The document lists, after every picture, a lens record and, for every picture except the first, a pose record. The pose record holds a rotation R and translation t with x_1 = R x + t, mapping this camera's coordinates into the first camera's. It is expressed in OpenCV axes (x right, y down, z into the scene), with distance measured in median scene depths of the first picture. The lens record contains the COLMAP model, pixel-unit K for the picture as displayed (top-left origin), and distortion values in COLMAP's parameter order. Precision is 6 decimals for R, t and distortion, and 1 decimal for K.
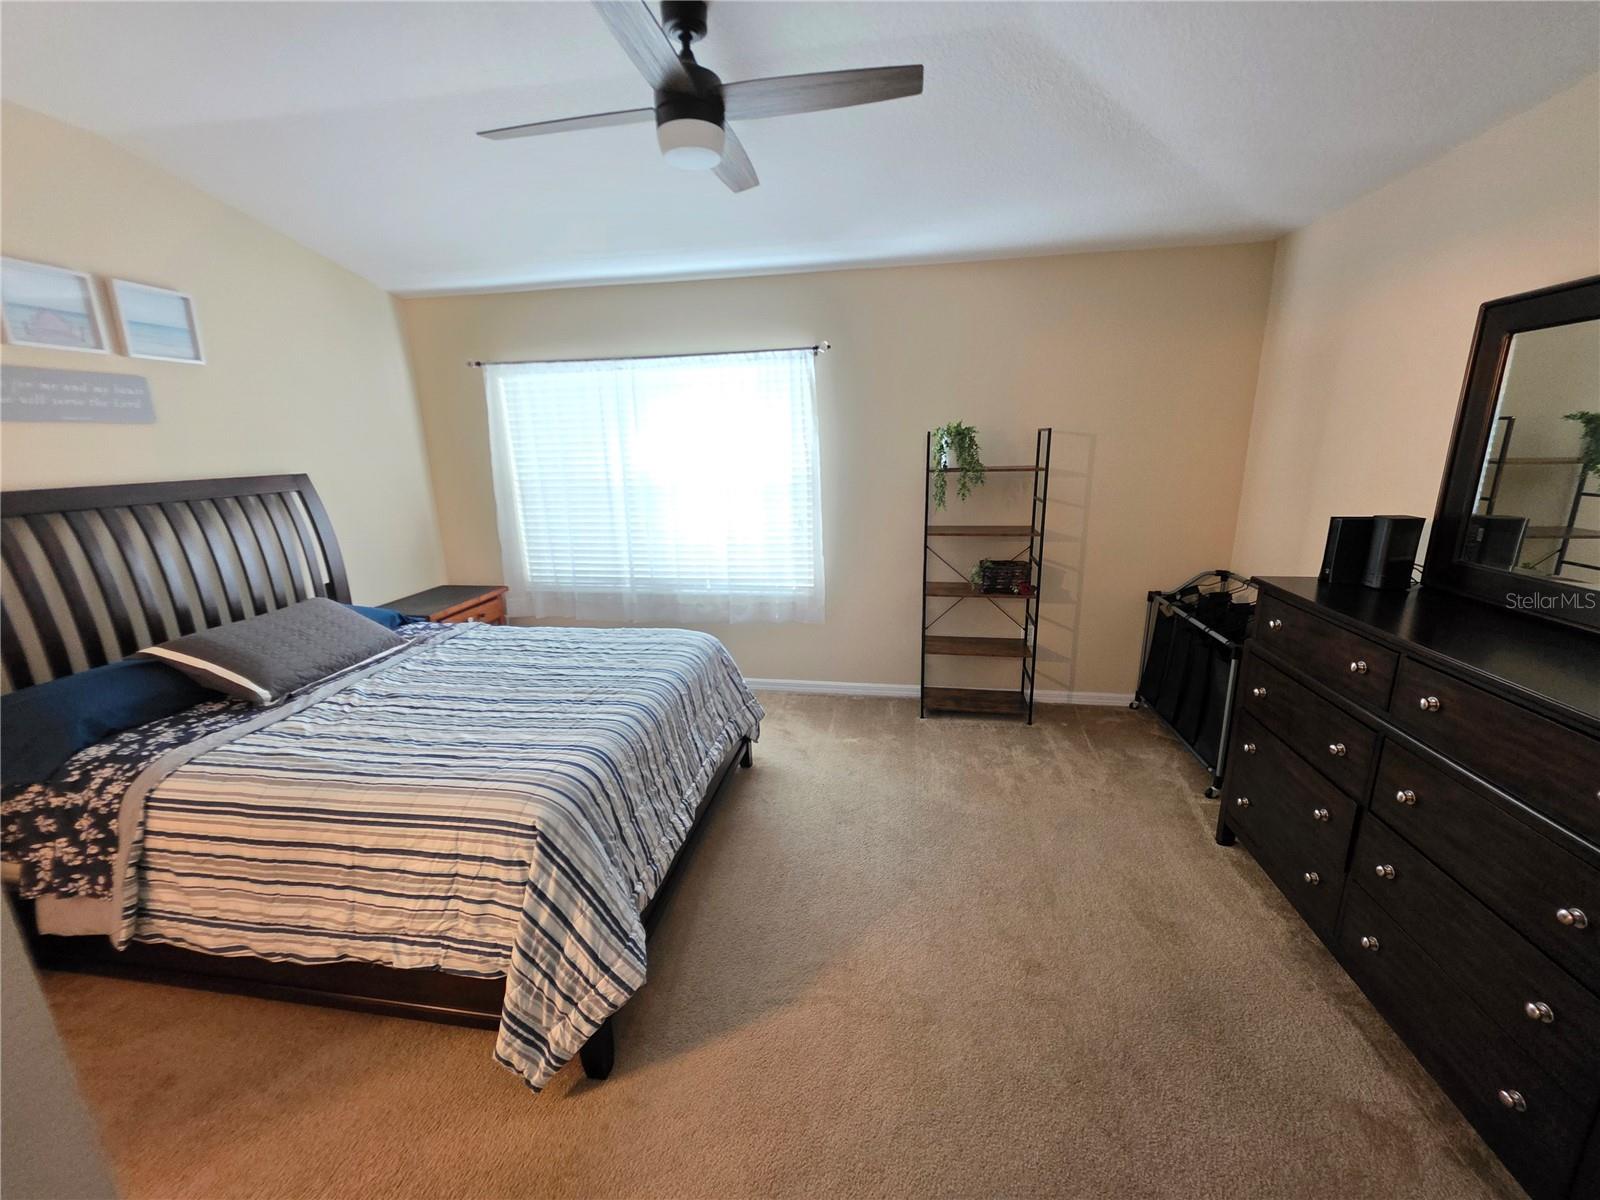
lens RADIAL K [[639.7, 0, 795.9], [0, 639.7, 600.5], [0, 0, 1]] dist [0.000724, -0.000593]
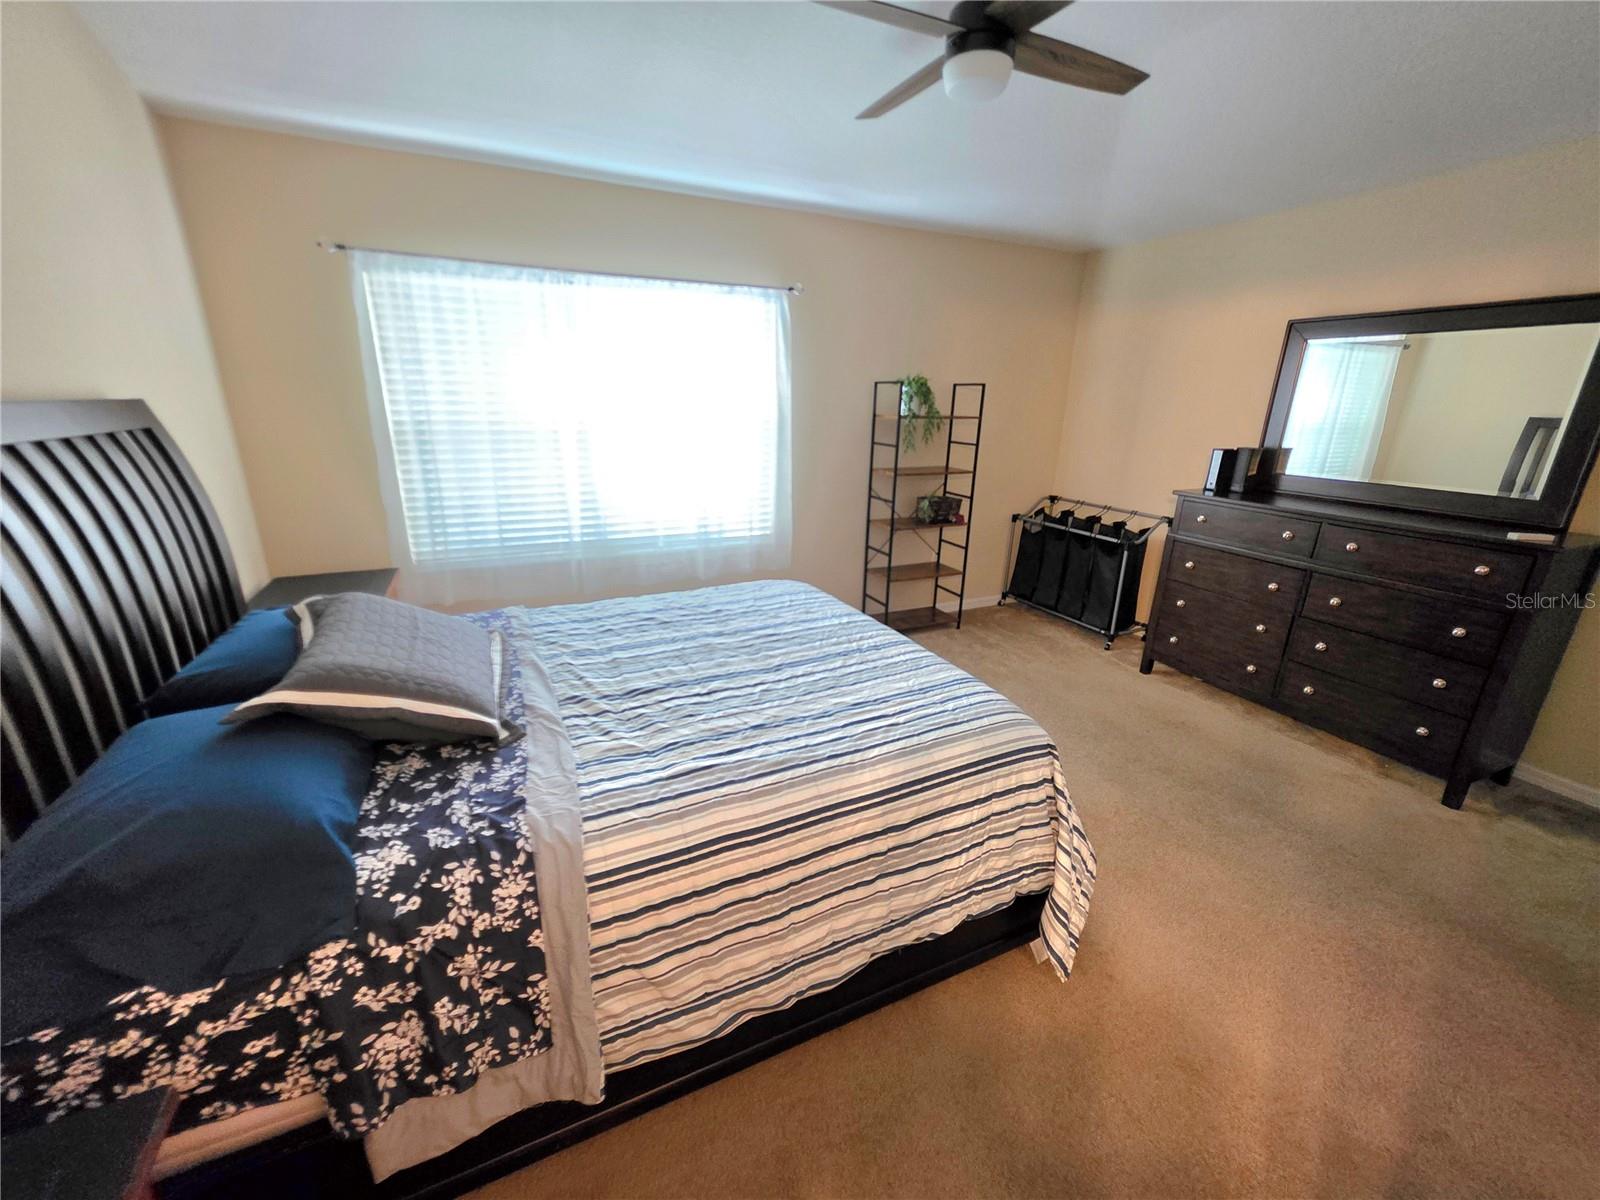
lens RADIAL K [[639.7, 0, 795.9], [0, 639.7, 600.5], [0, 0, 1]] dist [0.000724, -0.000593]
pose [[0.822518, -0.138236, 0.551684, -0.907285], [0.103264, 0.990188, 0.094154, -0.014349], [-0.559286, -0.020474, 0.828722, 0.258261]]
